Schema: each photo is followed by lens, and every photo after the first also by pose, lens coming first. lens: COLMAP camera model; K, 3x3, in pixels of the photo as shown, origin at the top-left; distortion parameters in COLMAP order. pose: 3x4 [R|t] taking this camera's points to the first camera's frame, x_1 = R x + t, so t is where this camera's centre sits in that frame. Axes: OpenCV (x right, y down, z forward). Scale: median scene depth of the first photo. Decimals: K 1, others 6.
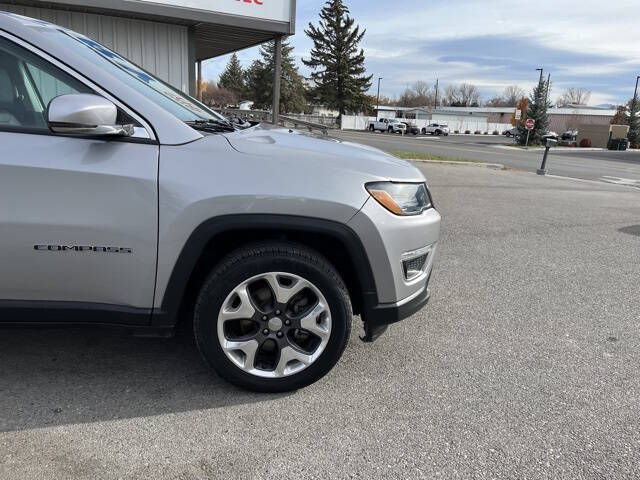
lens RADIAL K [[483.8, 0, 316.4], [0, 483.8, 236.1], [0, 0, 1]] dist [0.076054, -0.103550]
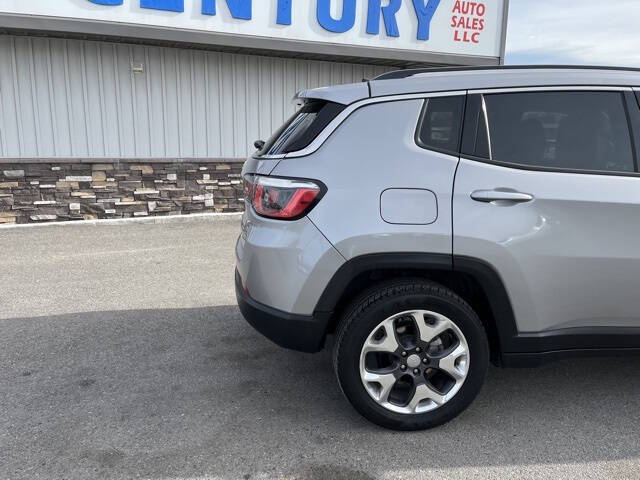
lens RADIAL K [[483.8, 0, 316.4], [0, 483.8, 236.1], [0, 0, 1]] dist [0.076054, -0.103550]
pose [[0.997049, -0.029335, -0.070942, -1.399850], [0.026018, 0.998545, -0.047232, -0.052728], [0.072224, 0.045247, 0.996362, -0.211797]]
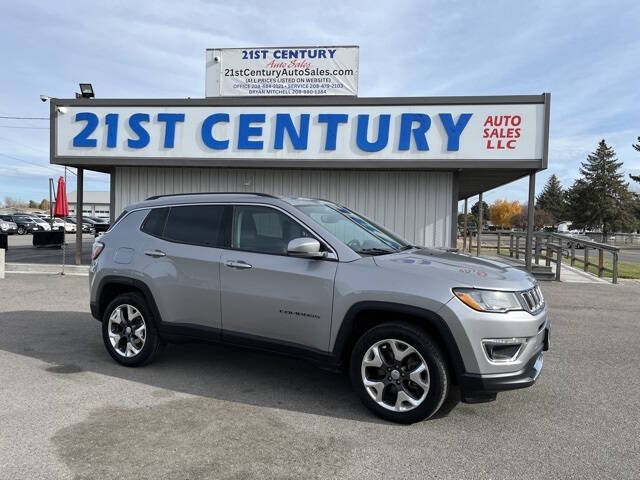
lens RADIAL K [[483.8, 0, 316.4], [0, 483.8, 236.1], [0, 0, 1]] dist [0.076054, -0.103550]
pose [[0.815390, -0.017963, -0.578633, 0.618730], [-0.123530, 0.971099, -0.204222, 0.097557], [0.565578, 0.238000, 0.789606, -0.495479]]
